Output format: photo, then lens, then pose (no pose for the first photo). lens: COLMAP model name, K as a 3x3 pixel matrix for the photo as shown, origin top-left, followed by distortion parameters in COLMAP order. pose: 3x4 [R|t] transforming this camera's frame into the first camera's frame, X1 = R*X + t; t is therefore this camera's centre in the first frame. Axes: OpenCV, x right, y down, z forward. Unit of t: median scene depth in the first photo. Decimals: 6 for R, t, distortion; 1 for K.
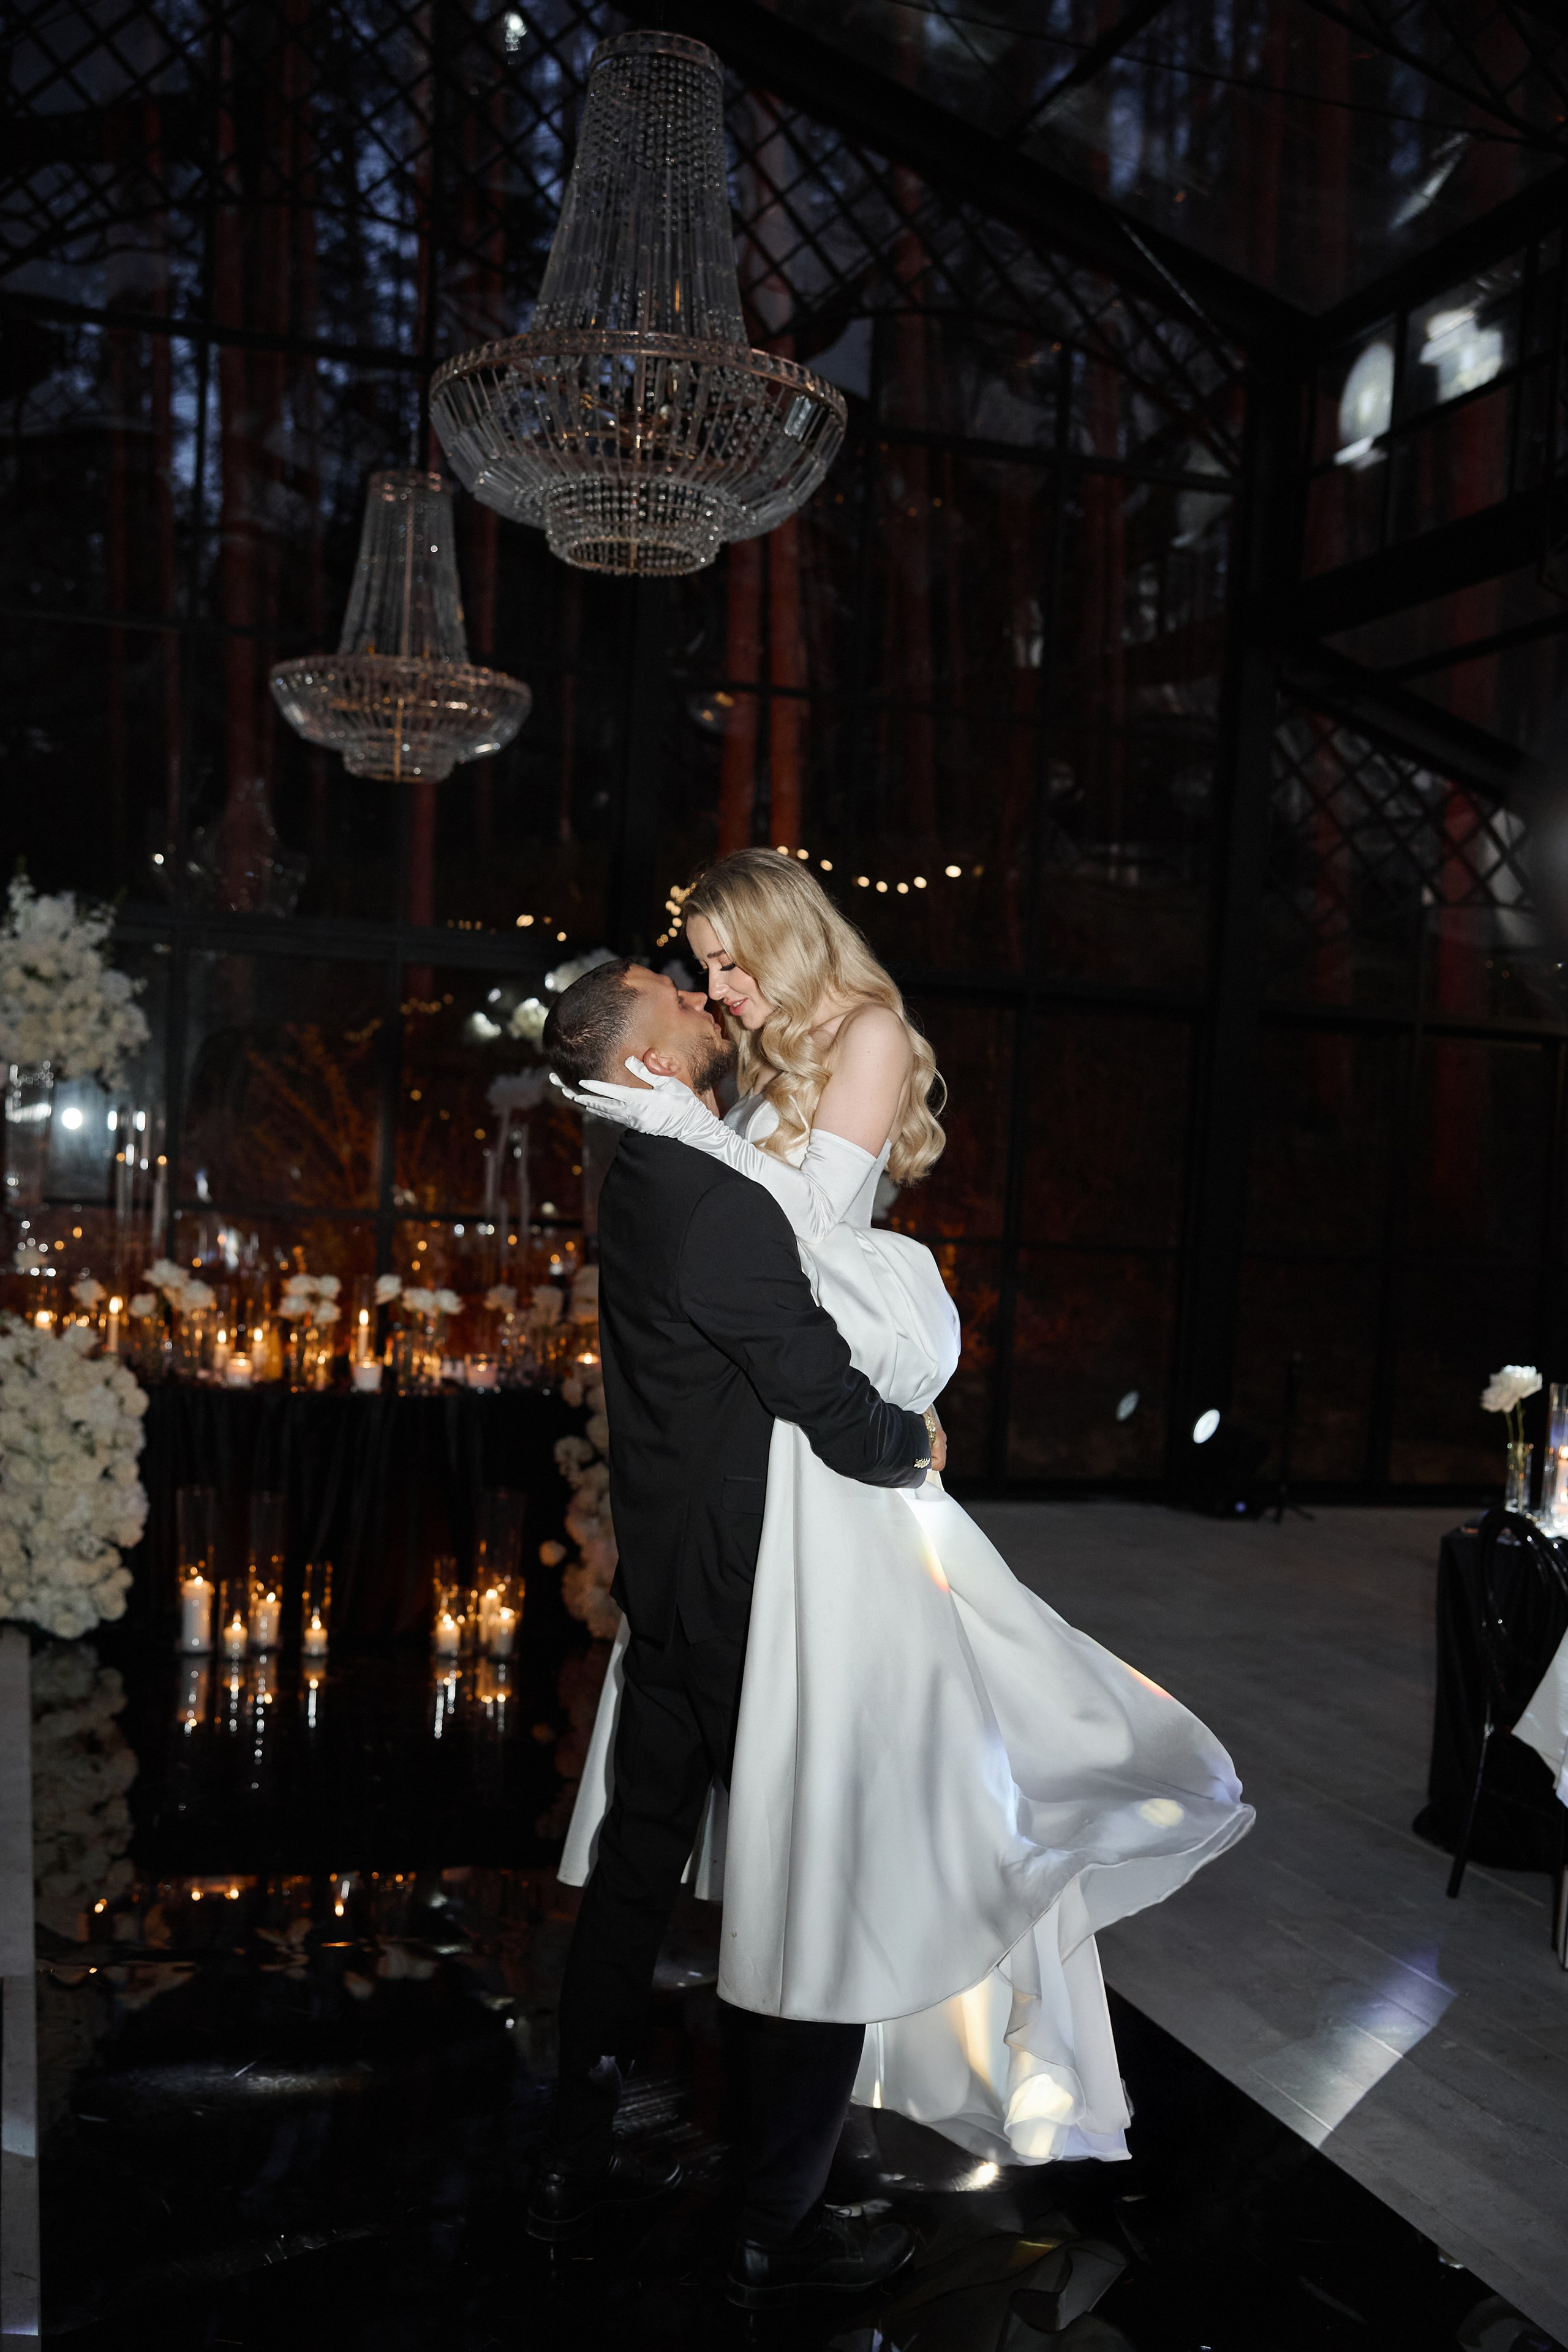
lens RADIAL K [[2439.2, 0, 728.6], [0, 2439.2, 1292.9], [0, 0, 1]] dist [-0.071583, 0.177546]
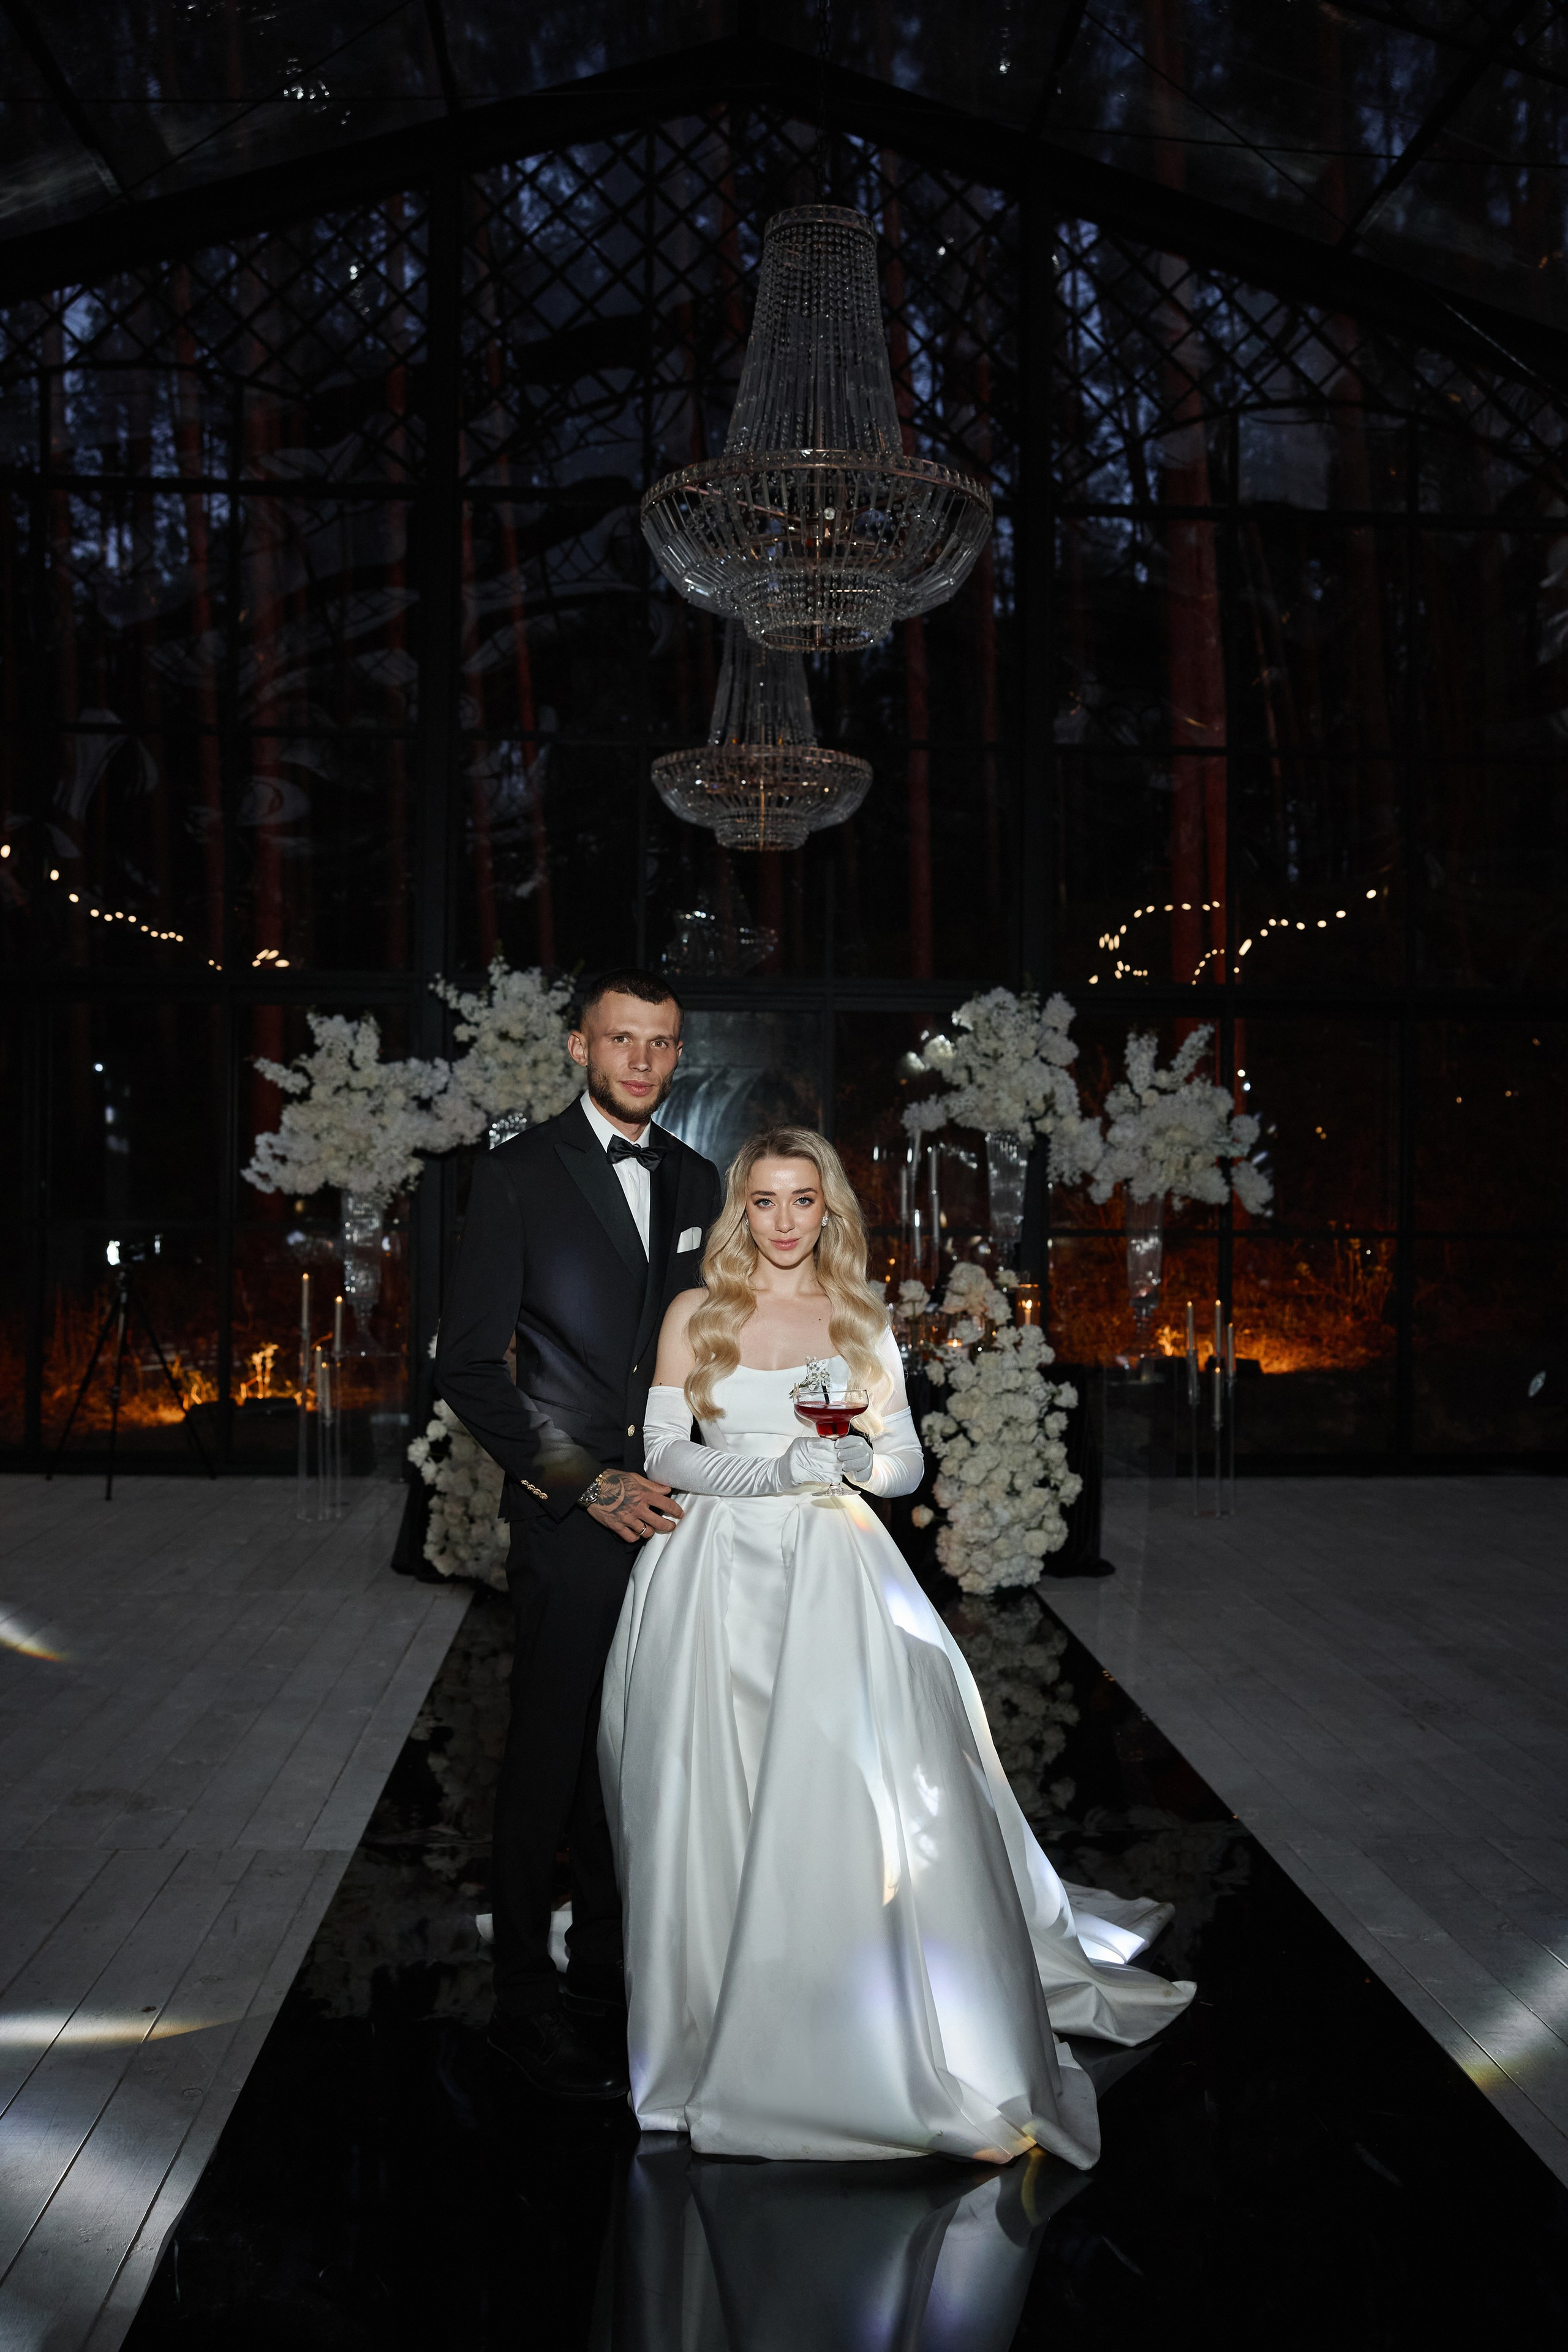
lens RADIAL K [[2192.9, 0, 773.3], [0, 2192.9, 1176.7], [0, 0, 1]] dist [-0.077173, 0.153856]
pose [[0.971842, -0.045832, -0.231133, 0.103089], [0.030825, 0.997200, -0.068127, 0.017066], [0.233608, 0.059084, 0.970534, -0.009470]]
